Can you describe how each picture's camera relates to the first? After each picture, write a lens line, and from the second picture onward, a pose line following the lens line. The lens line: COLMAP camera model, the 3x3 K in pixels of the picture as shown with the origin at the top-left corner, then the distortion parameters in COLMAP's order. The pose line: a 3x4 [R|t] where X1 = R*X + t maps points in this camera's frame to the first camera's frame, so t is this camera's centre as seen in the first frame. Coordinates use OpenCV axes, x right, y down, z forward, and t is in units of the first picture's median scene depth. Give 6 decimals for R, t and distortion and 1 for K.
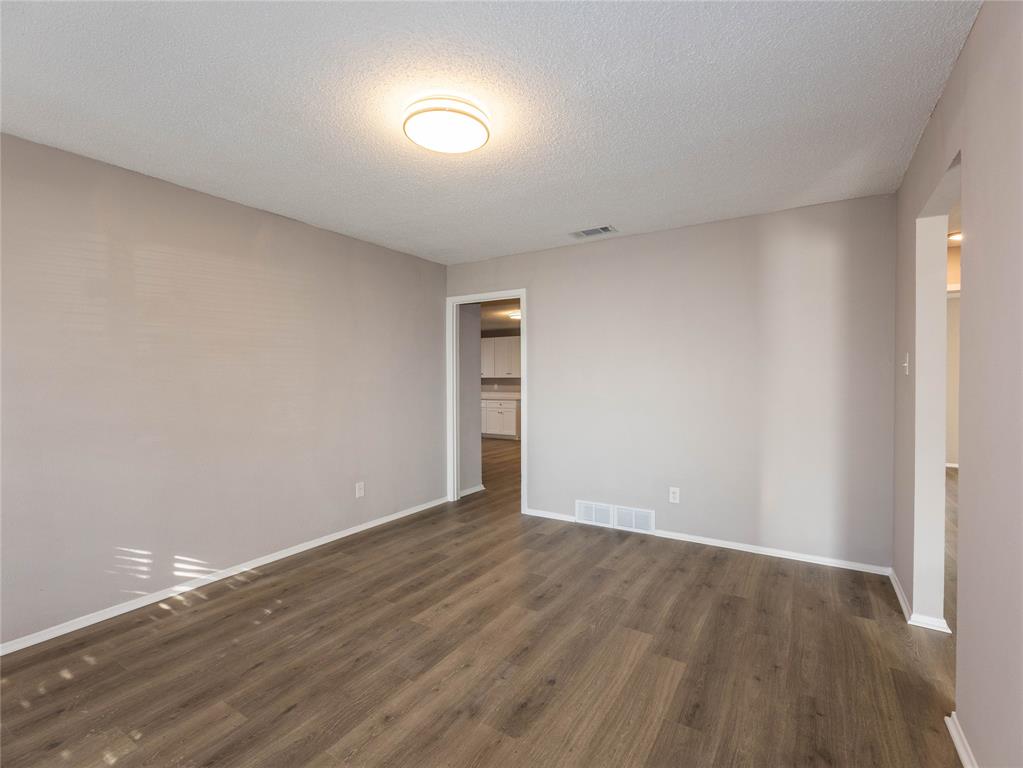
lens RADIAL K [[456.3, 0, 514.5], [0, 456.3, 380.4], [0, 0, 1]] dist [-0.002236, -0.000576]
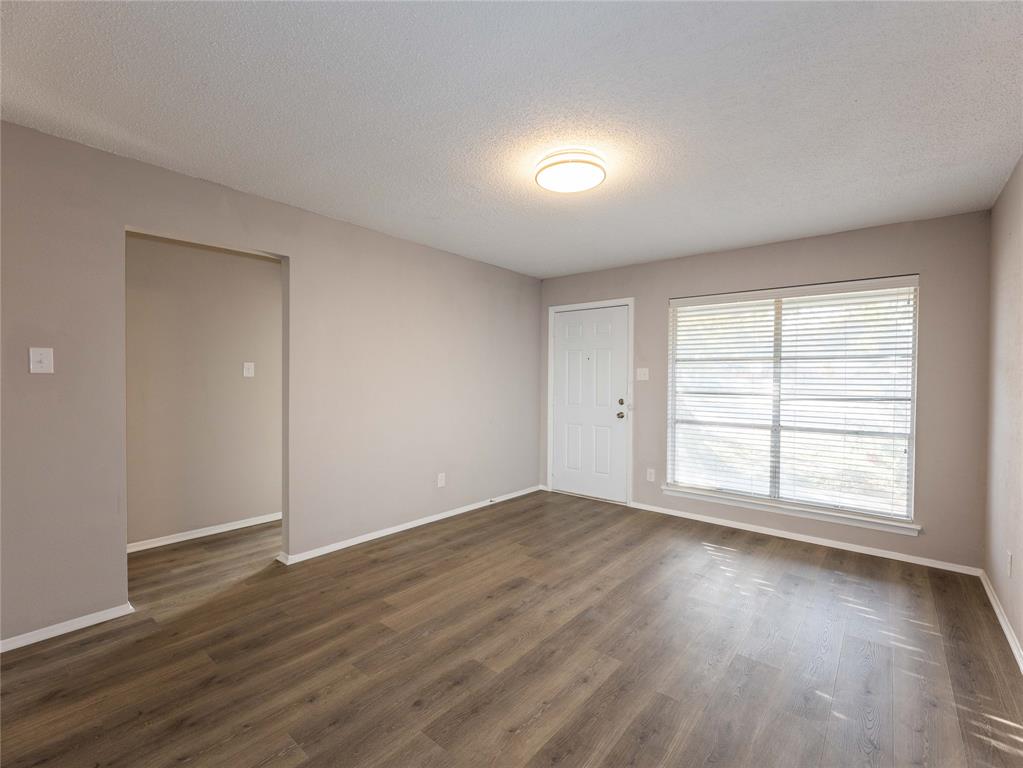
lens RADIAL K [[456.3, 0, 516.6], [0, 456.3, 386.8], [0, 0, 1]] dist [-0.002236, -0.000576]
pose [[-0.991620, -0.006117, 0.129042, -0.148943], [-0.003026, 0.999704, 0.024131, -0.014196], [-0.129151, 0.023538, -0.991346, 1.992602]]
